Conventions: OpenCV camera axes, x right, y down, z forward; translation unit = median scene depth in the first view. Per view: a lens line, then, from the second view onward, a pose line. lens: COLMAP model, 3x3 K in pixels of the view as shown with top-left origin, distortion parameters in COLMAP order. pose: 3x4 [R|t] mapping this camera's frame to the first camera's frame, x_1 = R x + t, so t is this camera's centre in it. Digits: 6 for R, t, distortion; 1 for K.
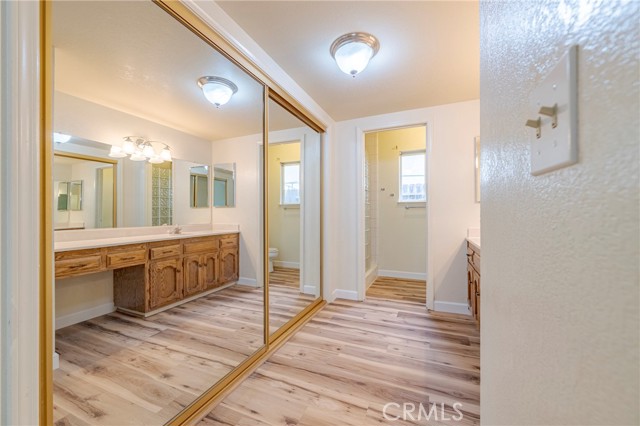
lens RADIAL K [[253.9, 0, 319.7], [0, 253.9, 212.4], [0, 0, 1]] dist [-0.001164, 0.000240]
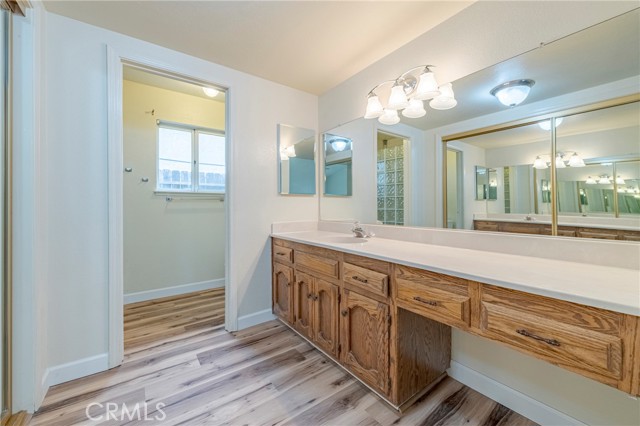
lens RADIAL K [[253.9, 0, 322.1], [0, 253.9, 208.5], [0, 0, 1]] dist [-0.001164, 0.000240]
pose [[0.504081, -0.003342, 0.863650, -0.090505], [-0.004393, 0.999970, 0.006433, 0.000640], [-0.863645, -0.007037, 0.504051, 0.353439]]
